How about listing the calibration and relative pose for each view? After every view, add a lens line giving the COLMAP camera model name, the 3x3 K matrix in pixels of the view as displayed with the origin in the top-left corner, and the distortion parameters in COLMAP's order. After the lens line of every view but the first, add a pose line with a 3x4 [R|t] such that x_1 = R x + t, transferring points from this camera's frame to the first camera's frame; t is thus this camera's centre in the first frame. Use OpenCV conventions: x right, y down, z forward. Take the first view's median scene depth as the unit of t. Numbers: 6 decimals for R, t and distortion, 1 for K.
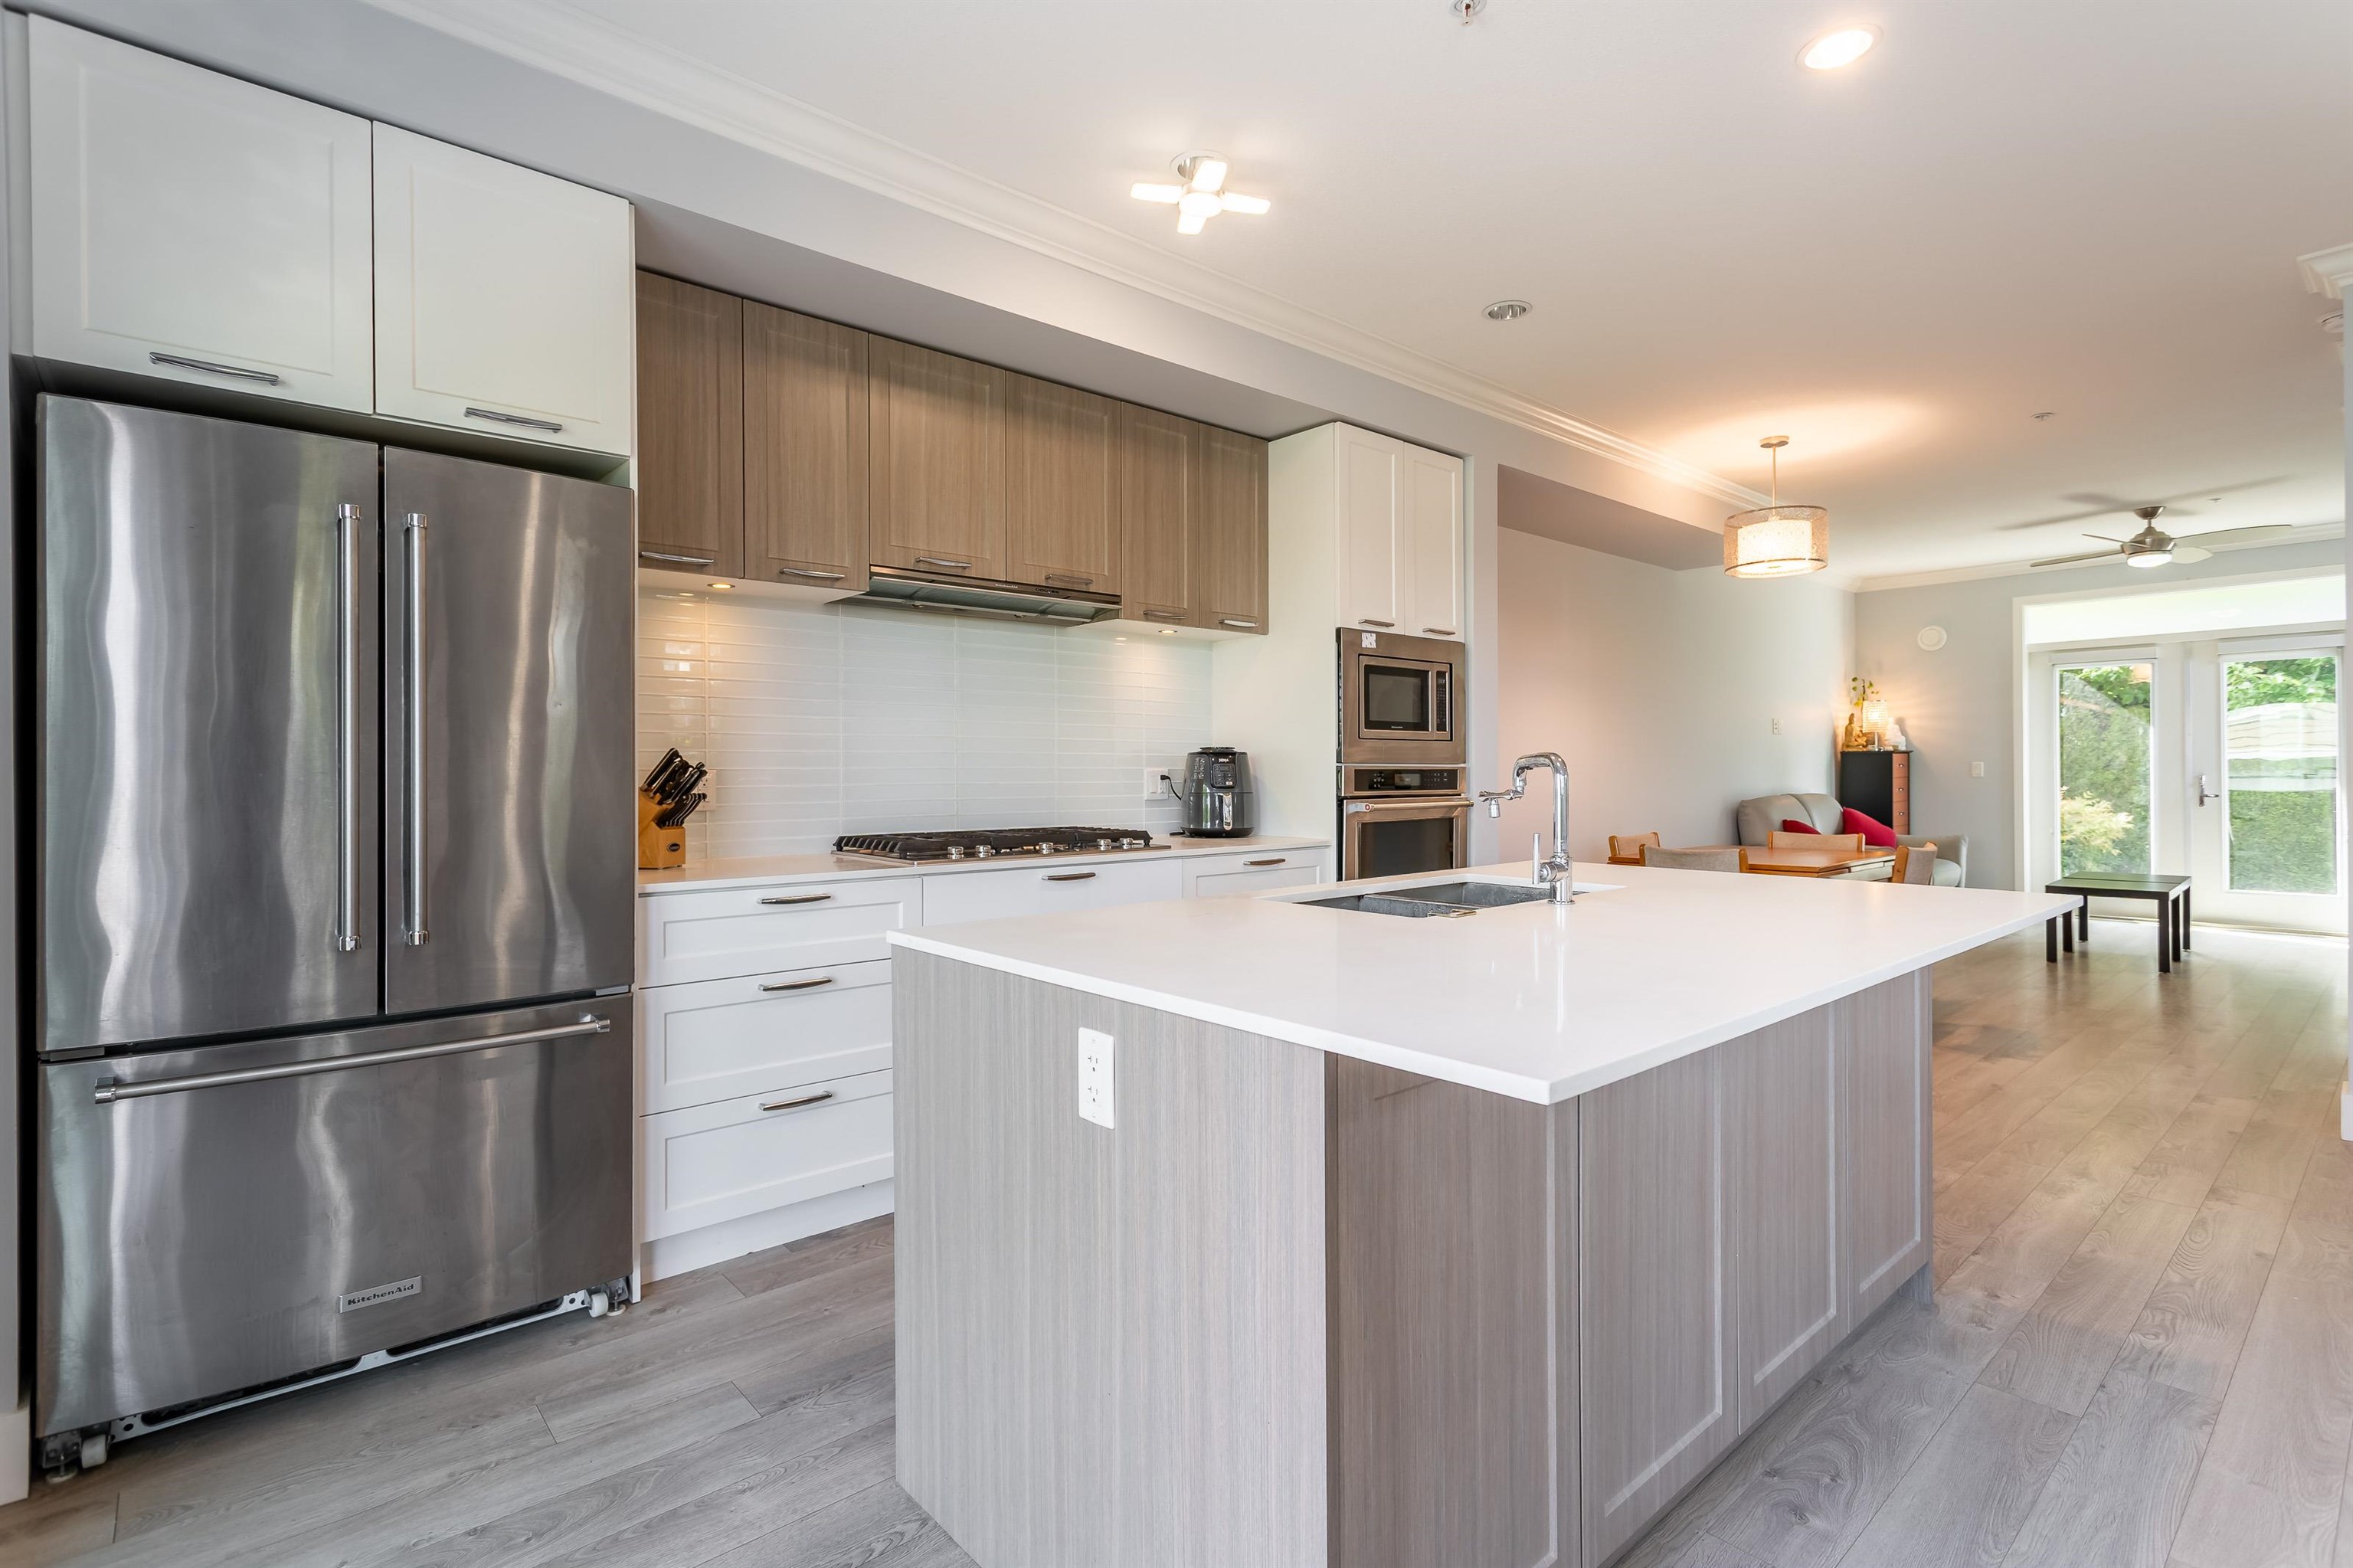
lens RADIAL K [[1130.7, 0, 1184.5], [0, 1130.7, 773.2], [0, 0, 1]] dist [0.000898, 0.001751]
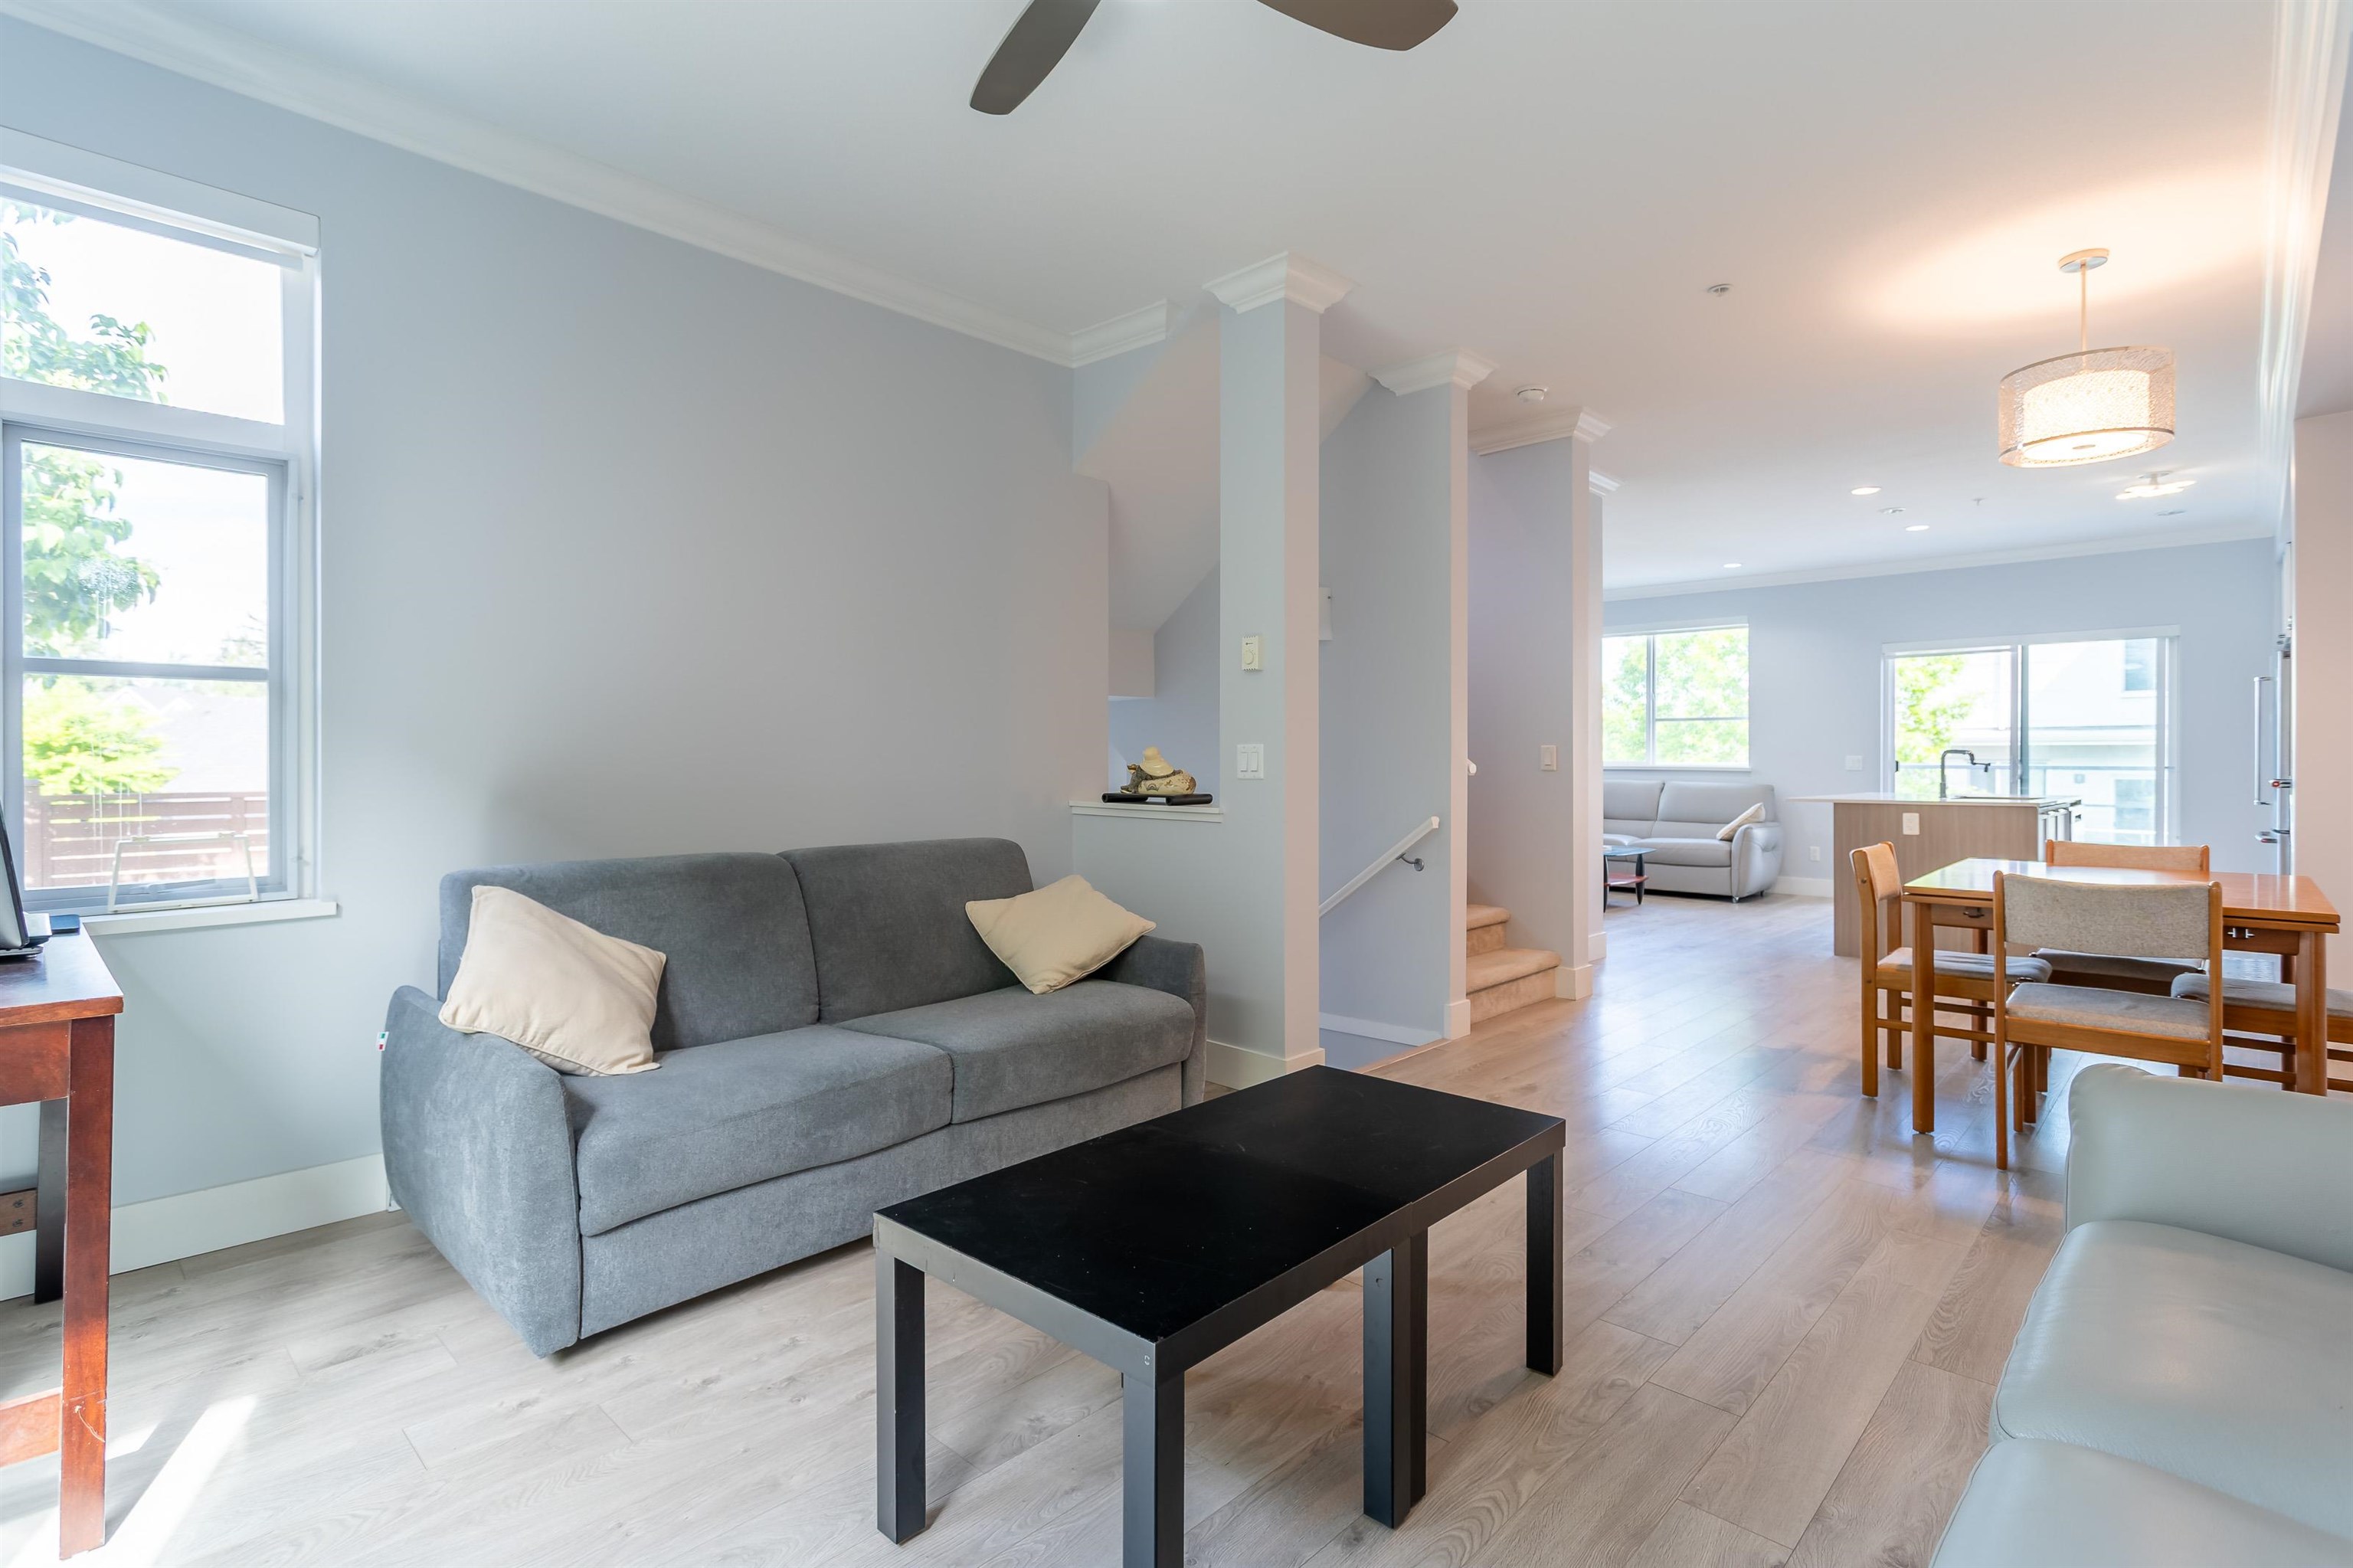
lens RADIAL K [[1130.7, 0, 1175.4], [0, 1130.7, 761.2], [0, 0, 1]] dist [0.000898, 0.001751]
pose [[-0.996702, 0.005574, -0.080956, 1.321014], [0.005342, 0.999981, 0.003081, -0.003007], [0.080972, 0.002639, -0.996713, 1.925803]]
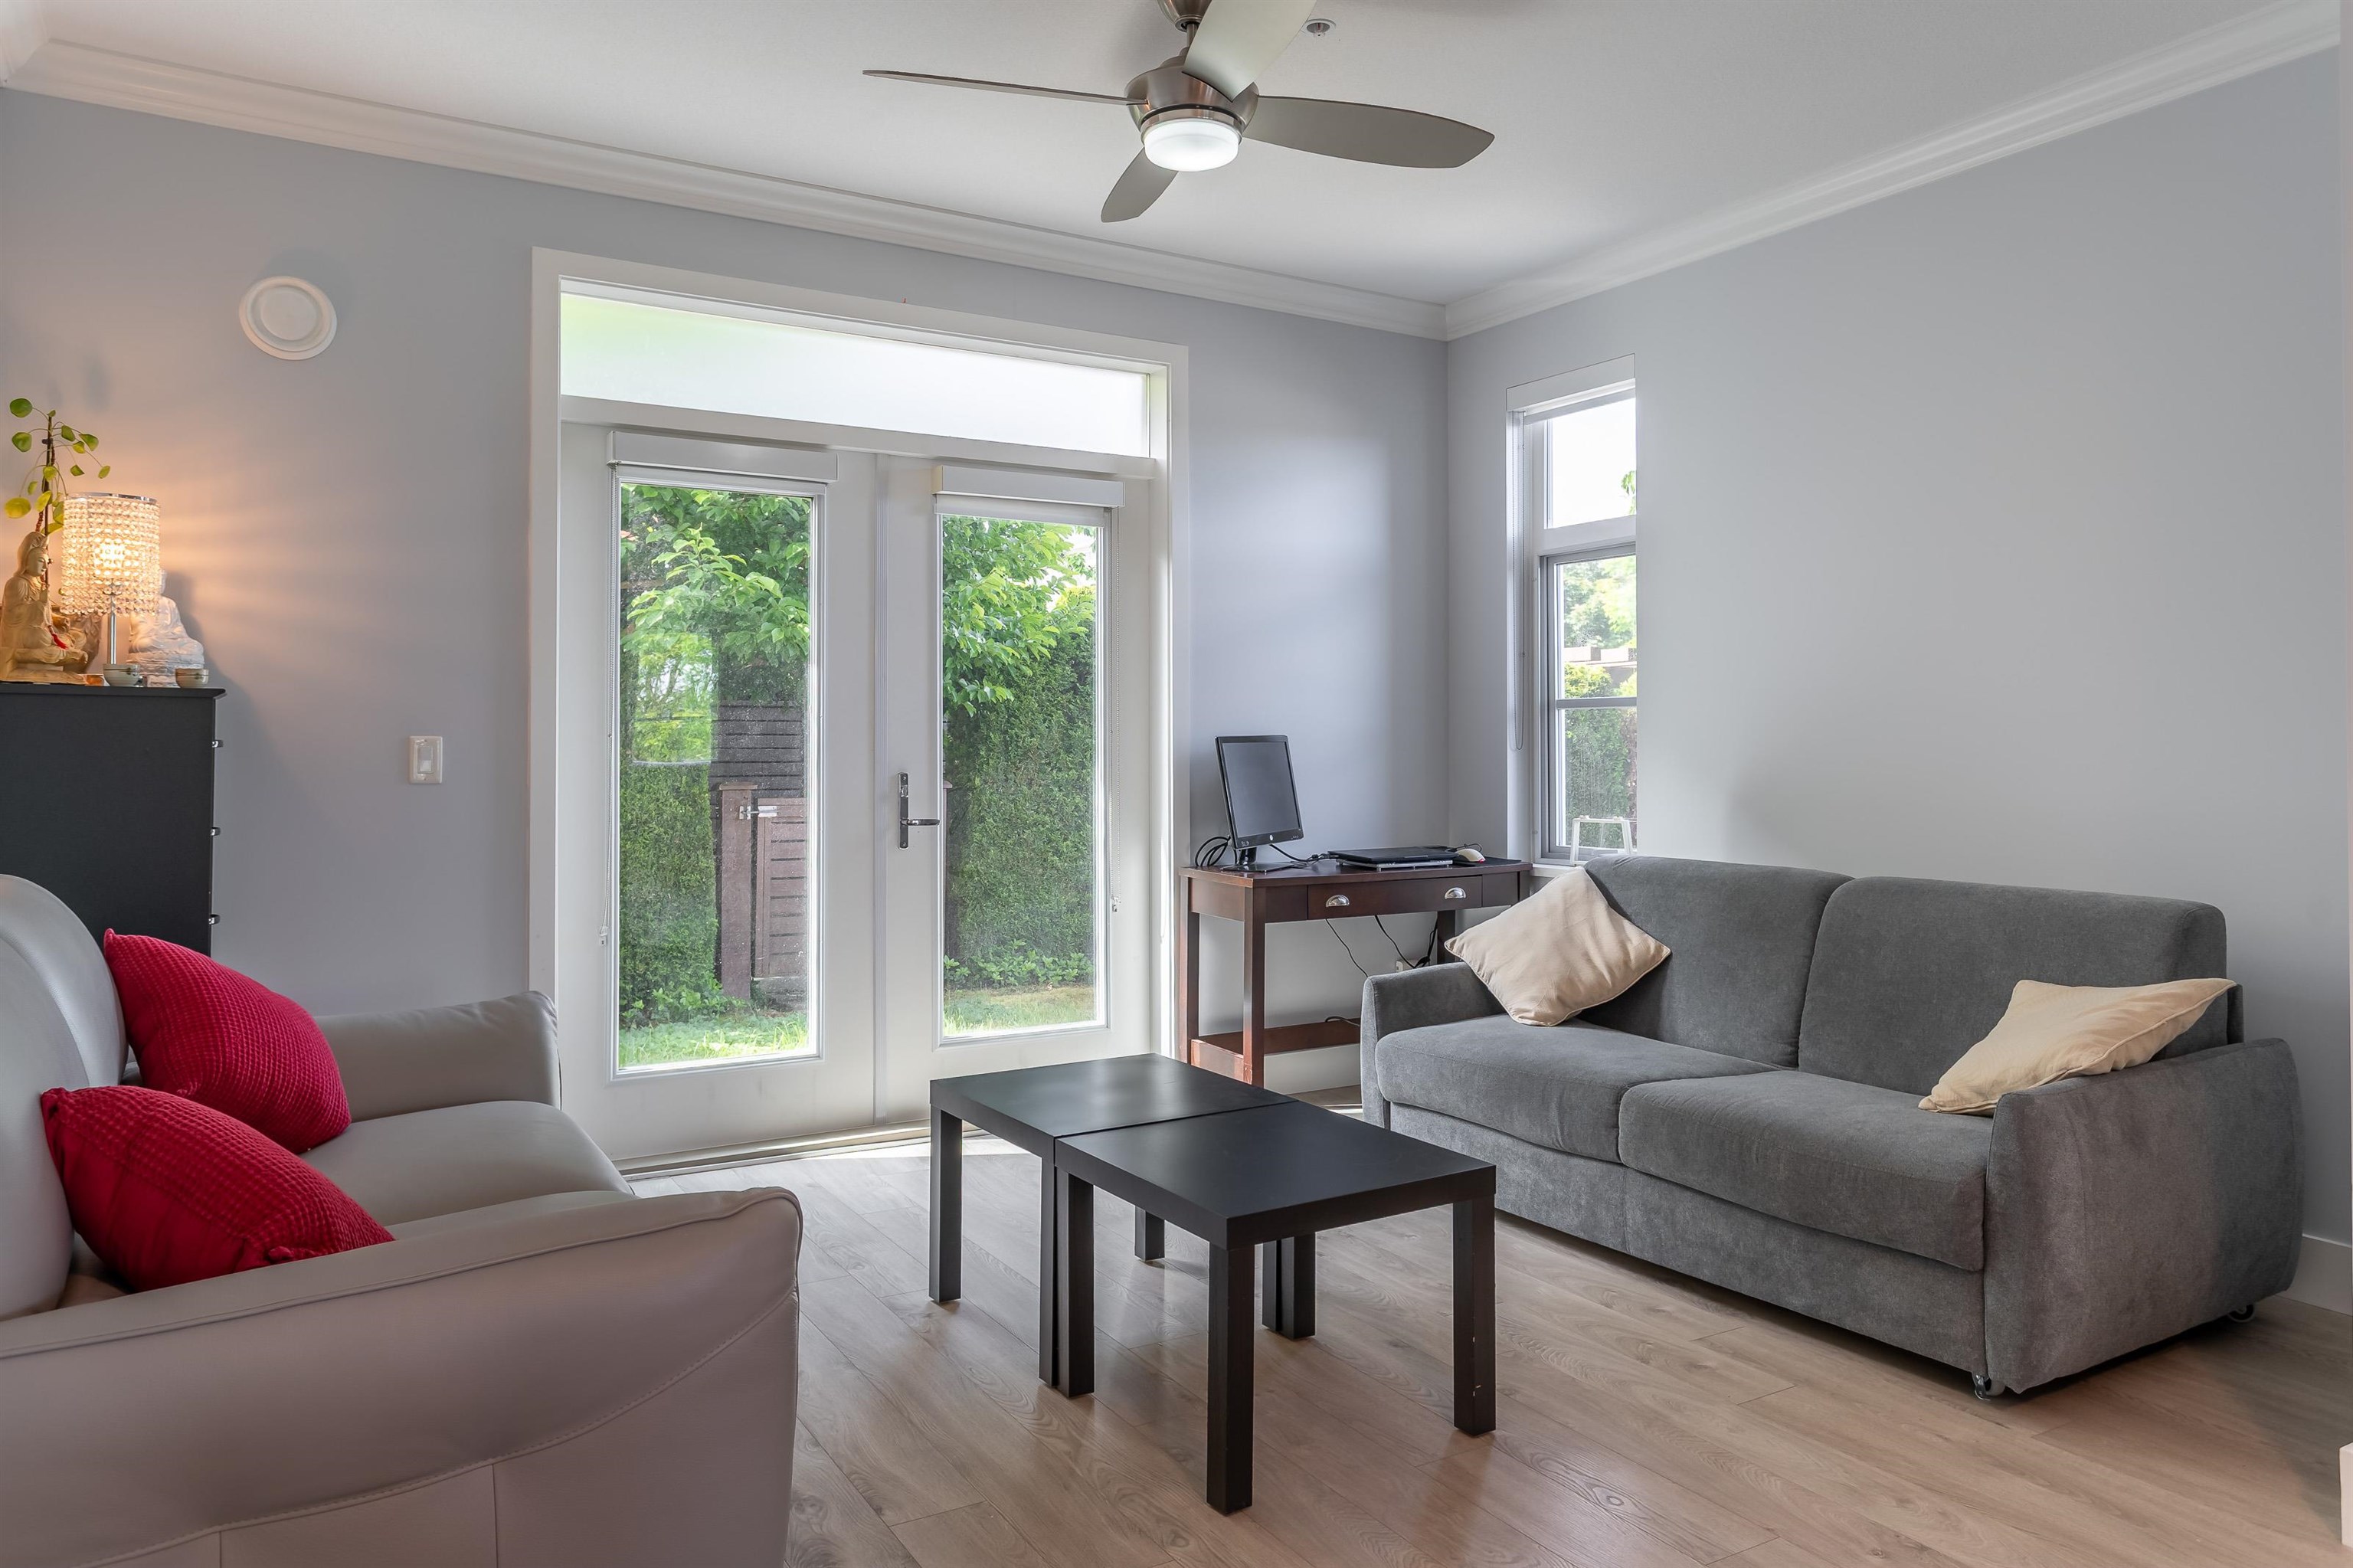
lens RADIAL K [[1556.6, 0, 1185.2], [0, 1556.6, 720.3], [0, 0, 1]] dist [-0.010301, 0.018821]
pose [[0.176217, 0.021983, 0.984106, 0.606043], [-0.002844, 0.999758, -0.021823, -0.009881], [-0.984347, 0.001047, 0.176237, 1.401074]]
